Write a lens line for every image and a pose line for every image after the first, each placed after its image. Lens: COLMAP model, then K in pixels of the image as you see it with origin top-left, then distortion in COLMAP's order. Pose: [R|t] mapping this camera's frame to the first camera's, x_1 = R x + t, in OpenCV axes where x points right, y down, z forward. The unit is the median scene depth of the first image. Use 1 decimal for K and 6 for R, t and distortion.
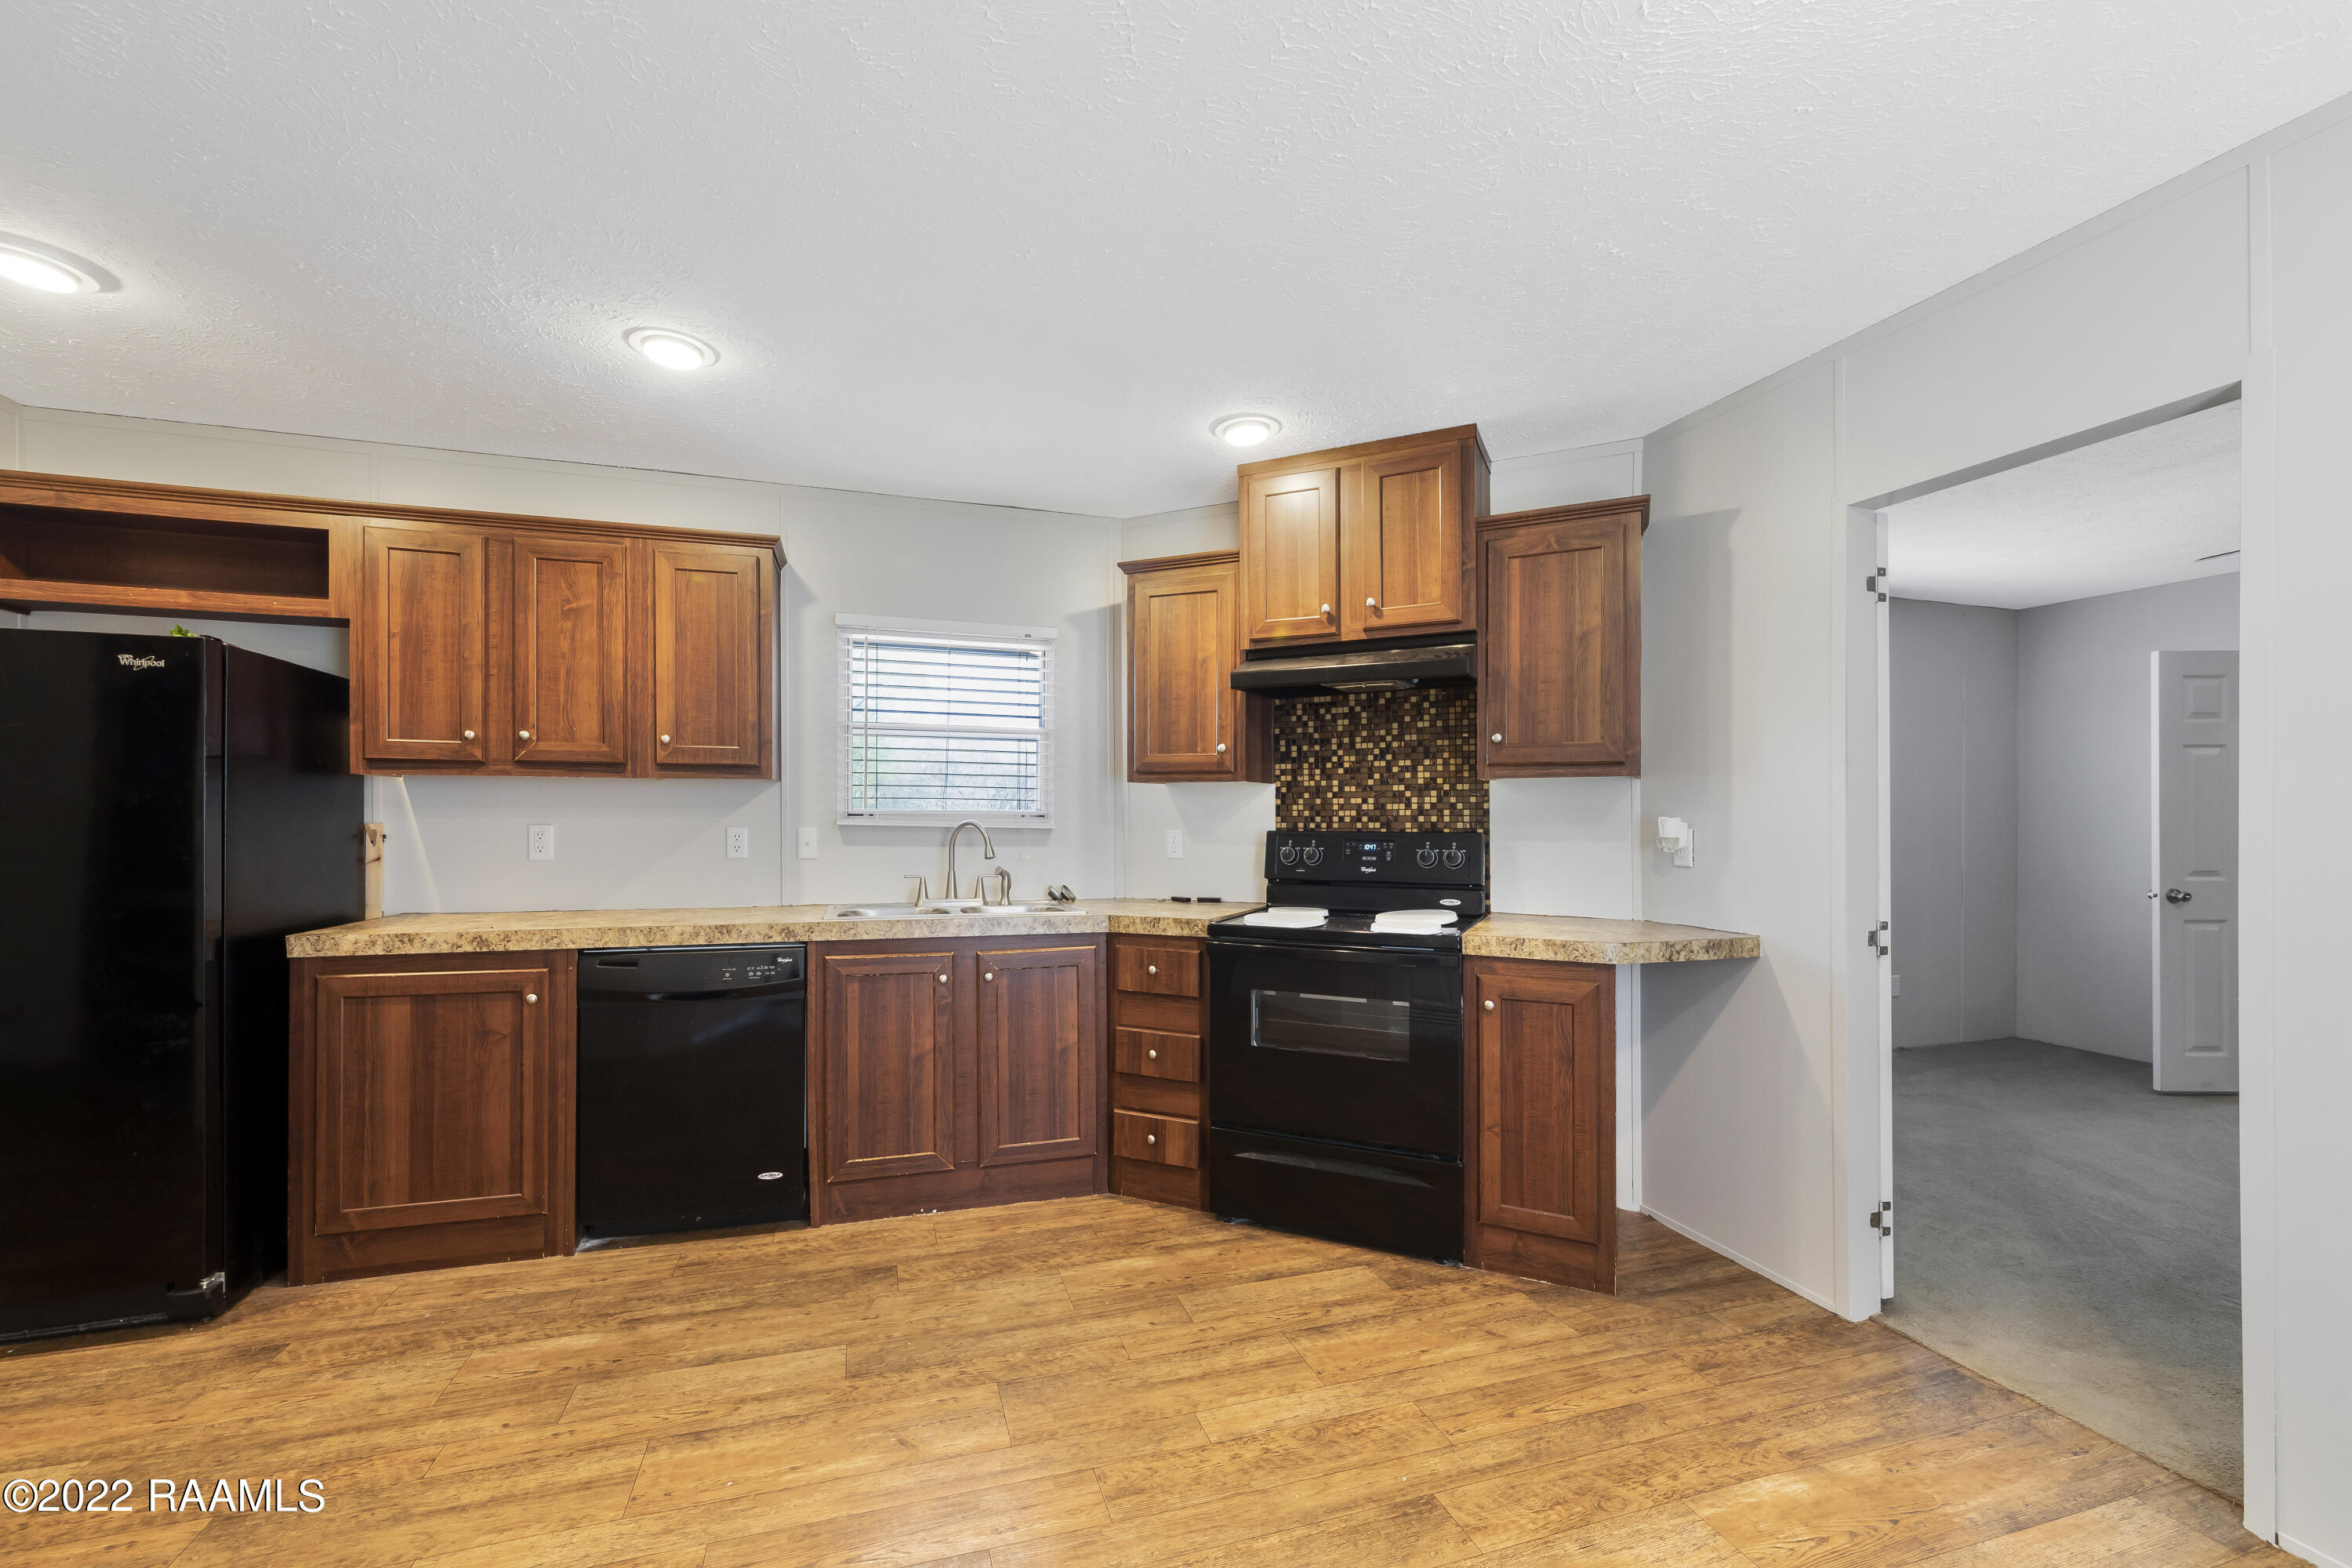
lens RADIAL K [[959.9, 0, 1174.6], [0, 959.9, 805.9], [0, 0, 1]] dist [-0.001941, -0.000039]
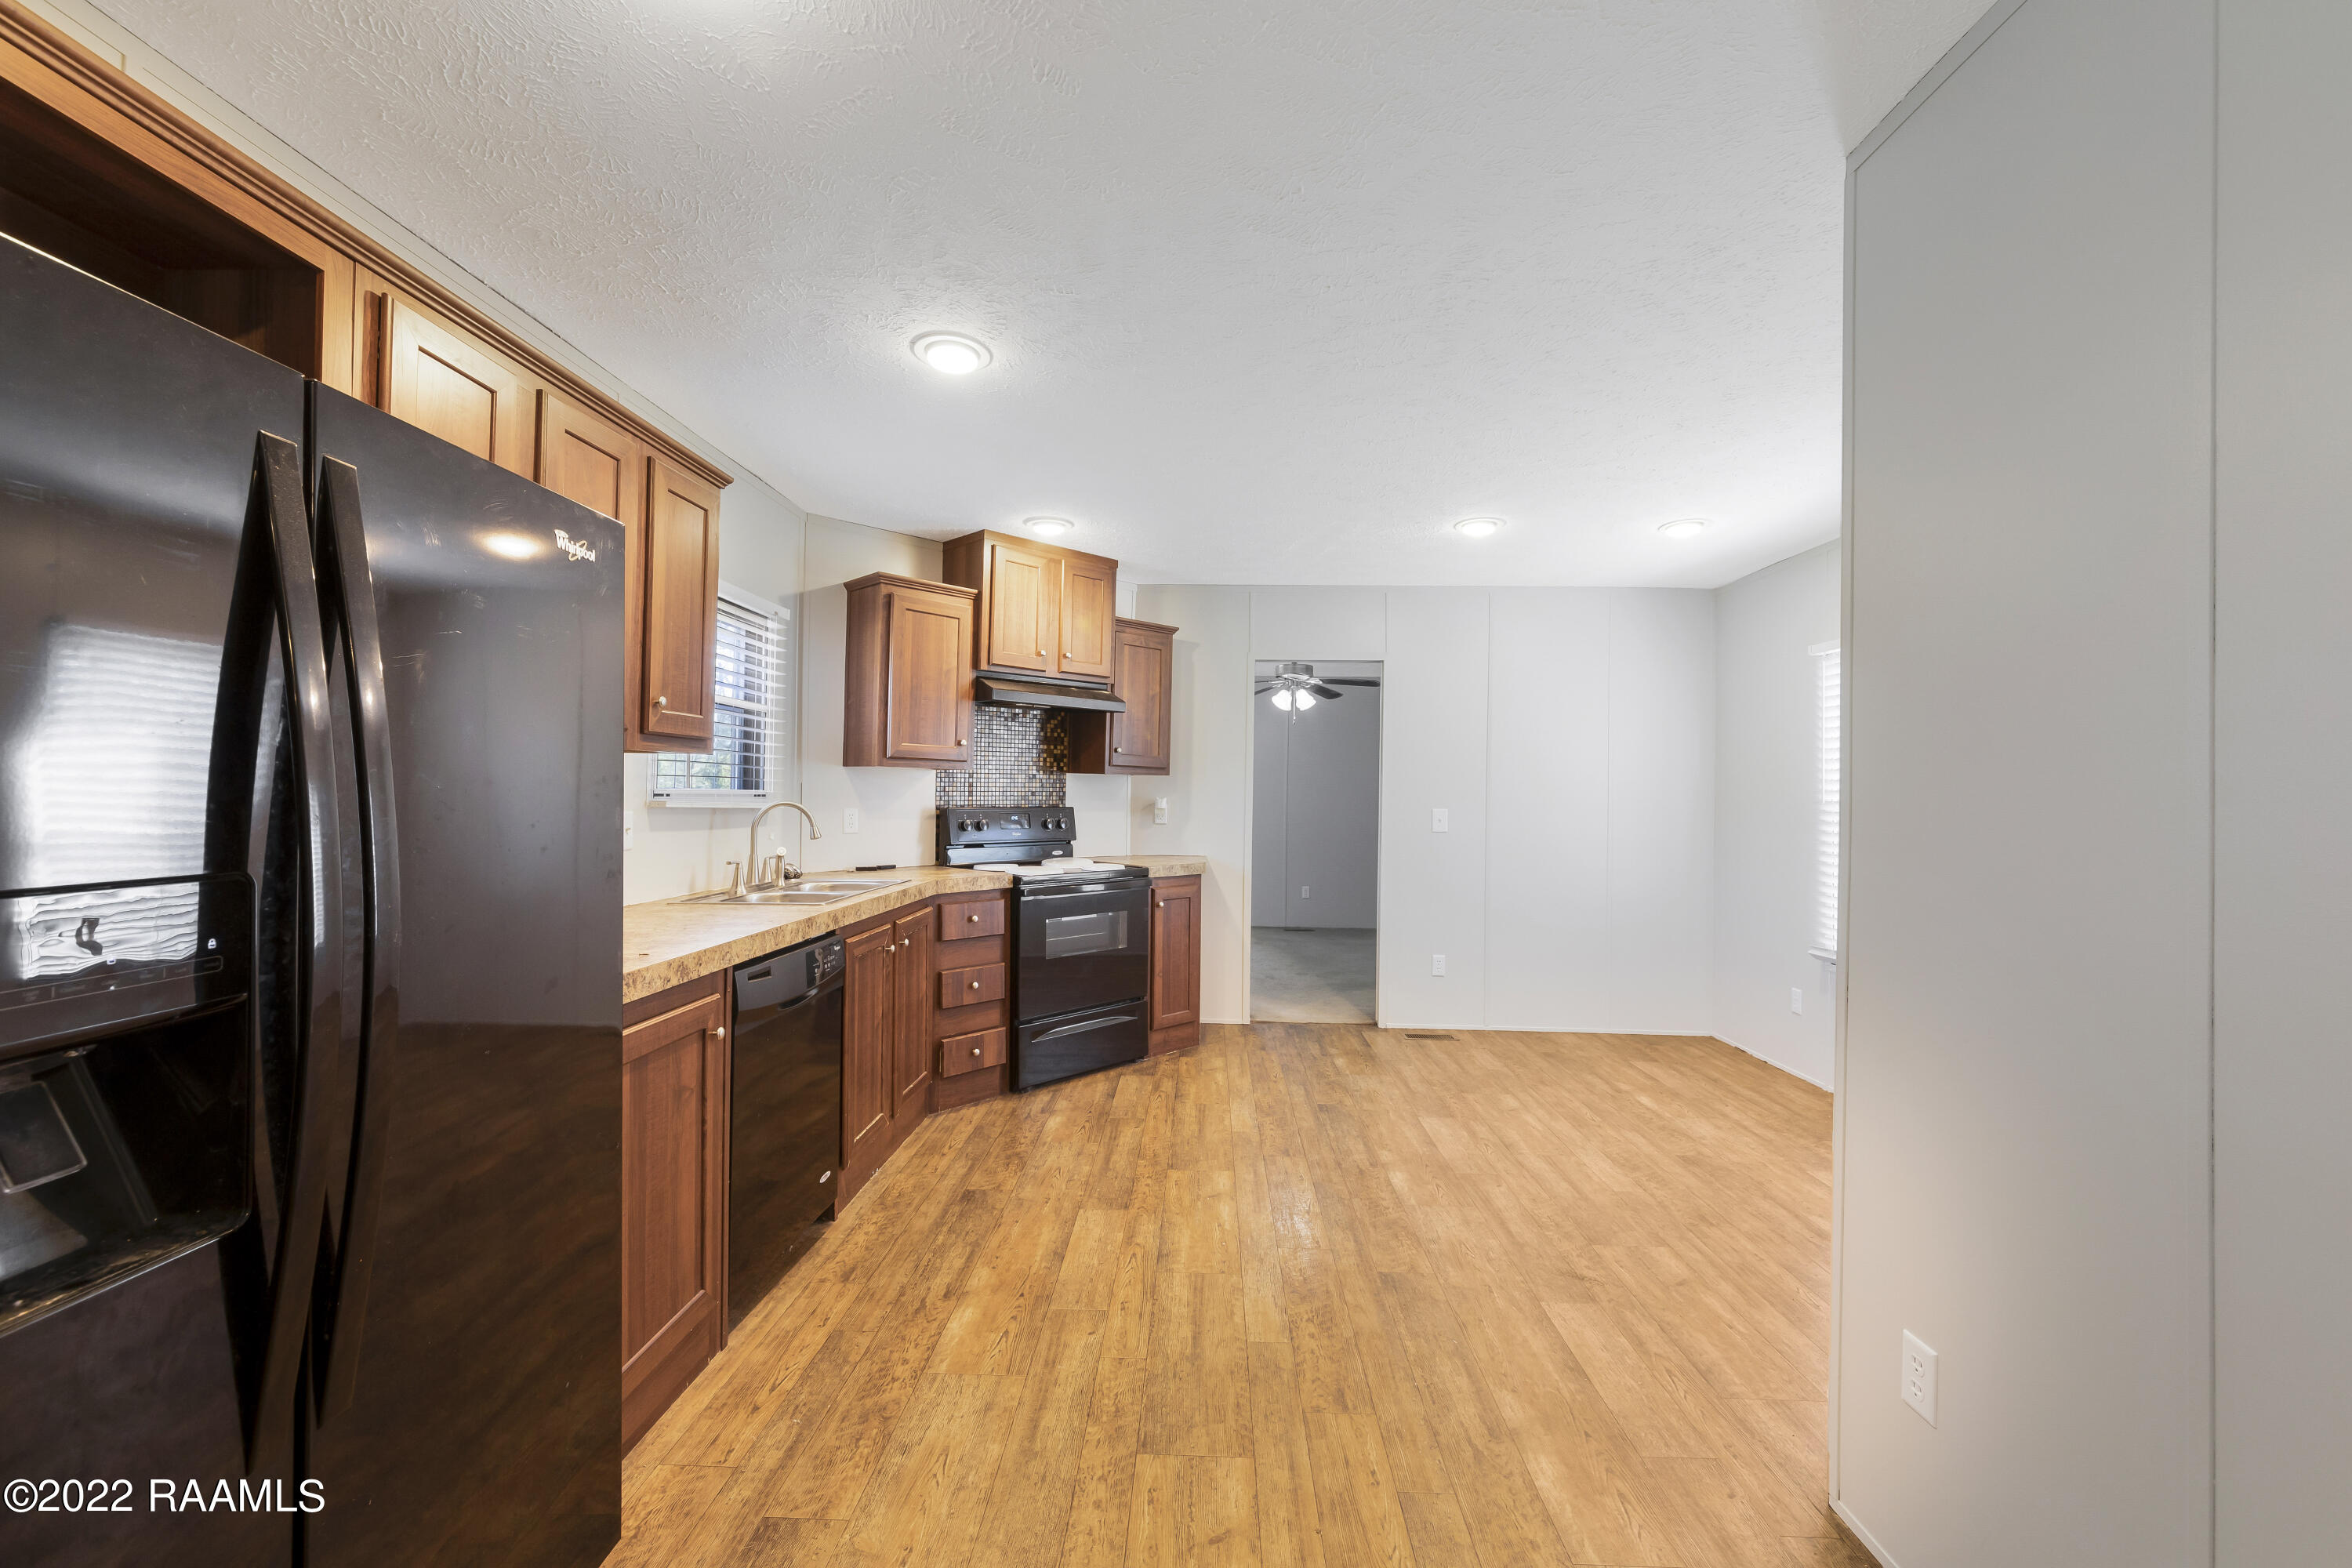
lens RADIAL K [[929.5, 0, 1176.2], [0, 929.5, 764.0], [0, 0, 1]] dist [-0.001320, -0.000055]
pose [[0.337636, 0.030869, 0.940770, -1.333729], [-0.018441, 0.999487, -0.026178, -0.007947], [-0.941096, -0.008511, 0.338032, 0.408324]]
